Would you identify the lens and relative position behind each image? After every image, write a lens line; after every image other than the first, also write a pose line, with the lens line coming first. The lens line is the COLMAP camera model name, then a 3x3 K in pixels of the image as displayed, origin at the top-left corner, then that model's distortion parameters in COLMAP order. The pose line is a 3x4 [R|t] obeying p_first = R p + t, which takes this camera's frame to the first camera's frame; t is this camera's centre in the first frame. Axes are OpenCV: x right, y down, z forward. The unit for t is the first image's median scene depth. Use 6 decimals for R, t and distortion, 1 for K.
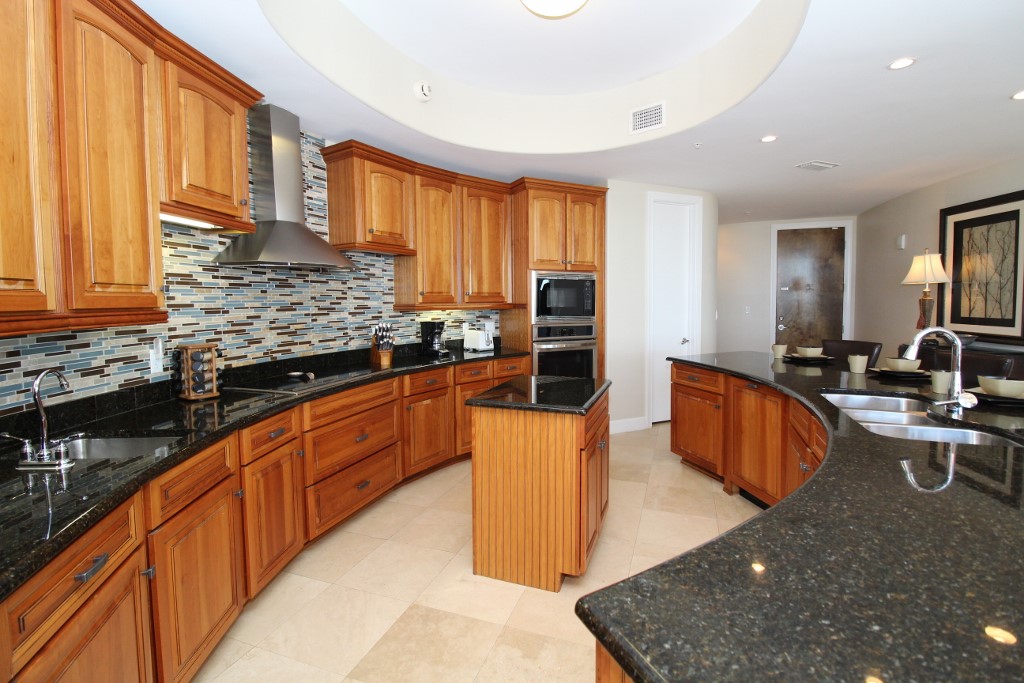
lens RADIAL K [[477.8, 0, 513.0], [0, 477.8, 329.2], [0, 0, 1]] dist [-0.000248, -0.011598]
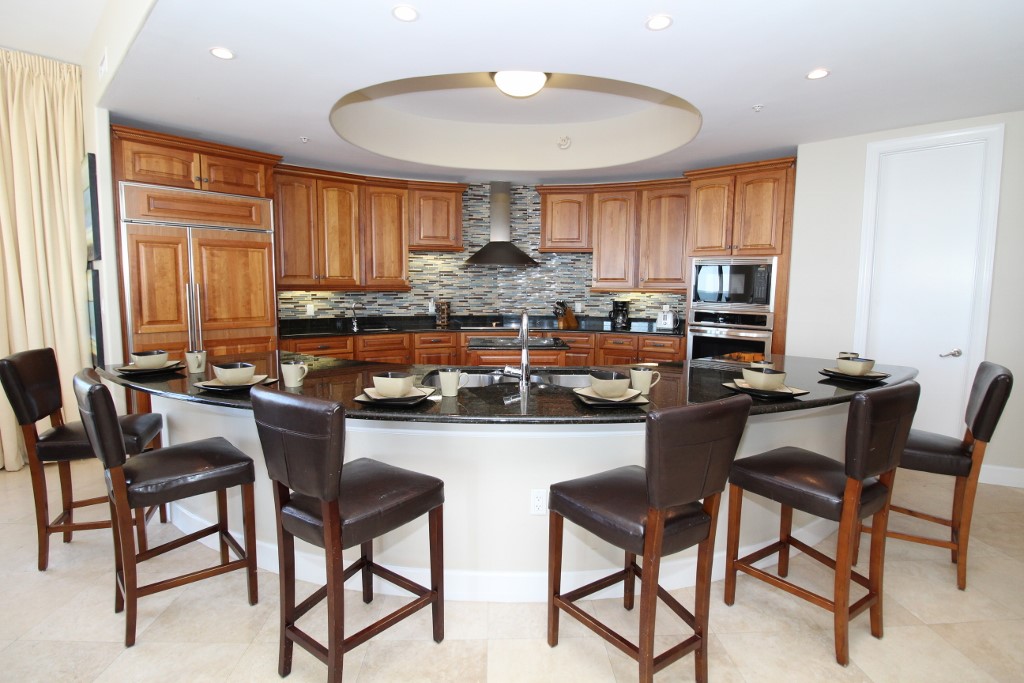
lens RADIAL K [[477.8, 0, 513.0], [0, 477.8, 329.2], [0, 0, 1]] dist [-0.000248, -0.011598]
pose [[0.365089, 0.097505, -0.925853, 1.304584], [-0.067814, 0.994644, 0.078009, -0.031509], [0.928500, 0.034305, 0.369745, 0.364514]]
